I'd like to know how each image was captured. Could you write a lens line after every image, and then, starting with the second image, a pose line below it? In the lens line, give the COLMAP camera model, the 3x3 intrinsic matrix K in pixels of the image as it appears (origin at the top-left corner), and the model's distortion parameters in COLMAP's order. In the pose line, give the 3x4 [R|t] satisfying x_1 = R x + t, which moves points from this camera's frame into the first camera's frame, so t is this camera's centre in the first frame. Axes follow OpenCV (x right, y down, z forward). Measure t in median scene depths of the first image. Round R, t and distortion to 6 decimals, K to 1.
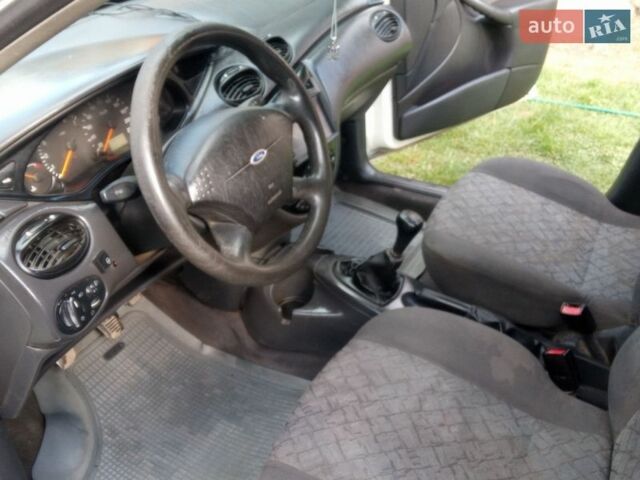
lens RADIAL K [[638.7, 0, 321.0], [0, 638.7, 240.0], [0, 0, 1]] dist [0.037525, 0.000000]
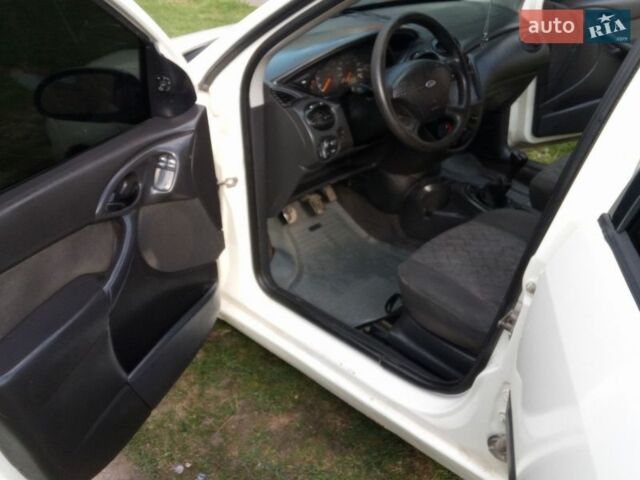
lens RADIAL K [[638.7, 0, 315.4], [0, 638.7, 241.7], [0, 0, 1]] dist [0.037525, 0.000000]
pose [[0.956451, 0.159477, -0.244474, 0.074630], [-0.175790, 0.983339, -0.046280, 0.311852], [0.233020, 0.087241, 0.968551, -0.570122]]
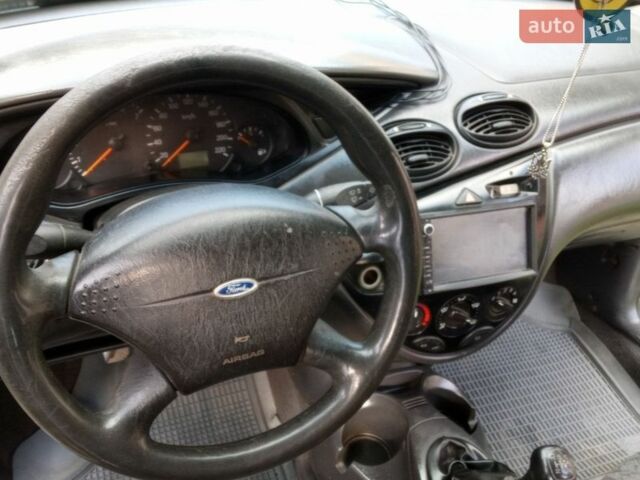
lens RADIAL K [[638.7, 0, 319.4], [0, 638.7, 244.4], [0, 0, 1]] dist [0.037525, 0.000000]
pose [[0.772674, 0.457409, -0.440173, 0.132873], [-0.448698, 0.884029, 0.131006, -0.183039], [0.449049, 0.096280, 0.888305, 0.335654]]
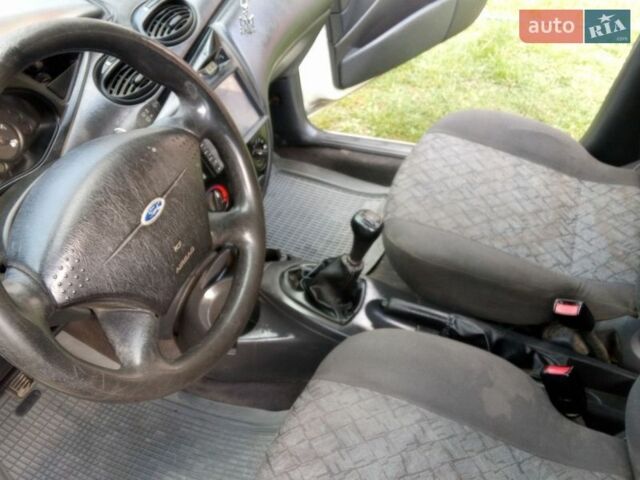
lens RADIAL K [[638.7, 0, 320.7], [0, 638.7, 243.9], [0, 0, 1]] dist [0.037525, 0.000000]
pose [[0.991237, -0.113713, 0.067219, 0.021757], [0.104149, 0.985789, 0.131807, -0.110976], [-0.081252, -0.123651, 0.988994, 0.190255]]
